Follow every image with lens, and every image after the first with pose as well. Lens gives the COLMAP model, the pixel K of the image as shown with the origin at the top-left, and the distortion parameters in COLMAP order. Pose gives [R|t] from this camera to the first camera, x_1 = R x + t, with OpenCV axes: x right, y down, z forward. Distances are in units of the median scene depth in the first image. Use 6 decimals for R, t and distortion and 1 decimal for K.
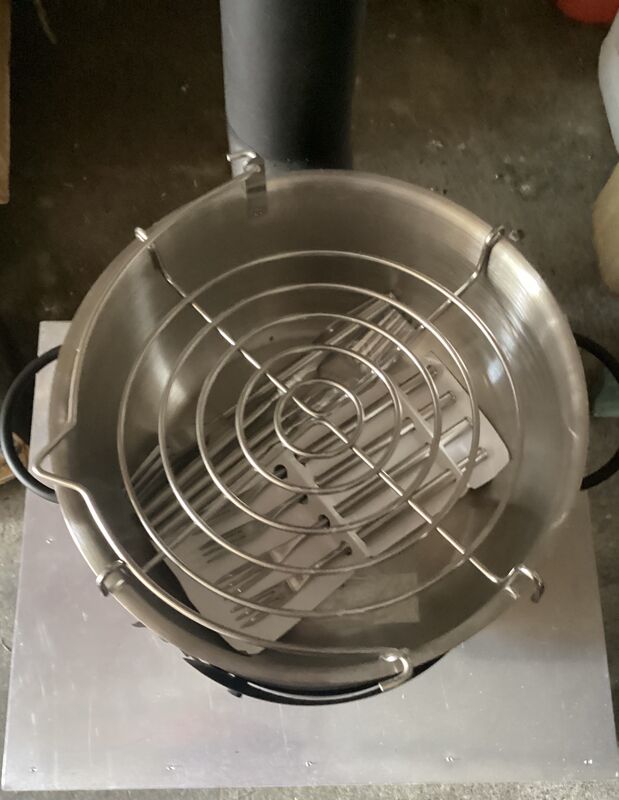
lens RADIAL K [[774.3, 0, 305.4], [0, 774.3, 400.3], [0, 0, 1]] dist [-0.009657, 0.000000]
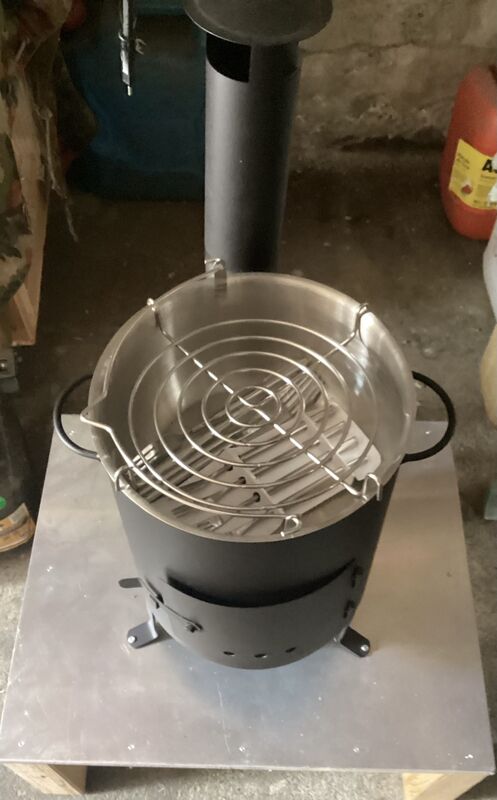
lens RADIAL K [[718.2, 0, 251.8], [0, 718.2, 399.9], [0, 0, 1]] dist [0.009084, 0.003237]
pose [[0.999491, 0.028041, -0.015197, 0.020535], [-0.030989, 0.966491, -0.254823, 0.216832], [0.007542, 0.255165, 0.966868, -0.256706]]
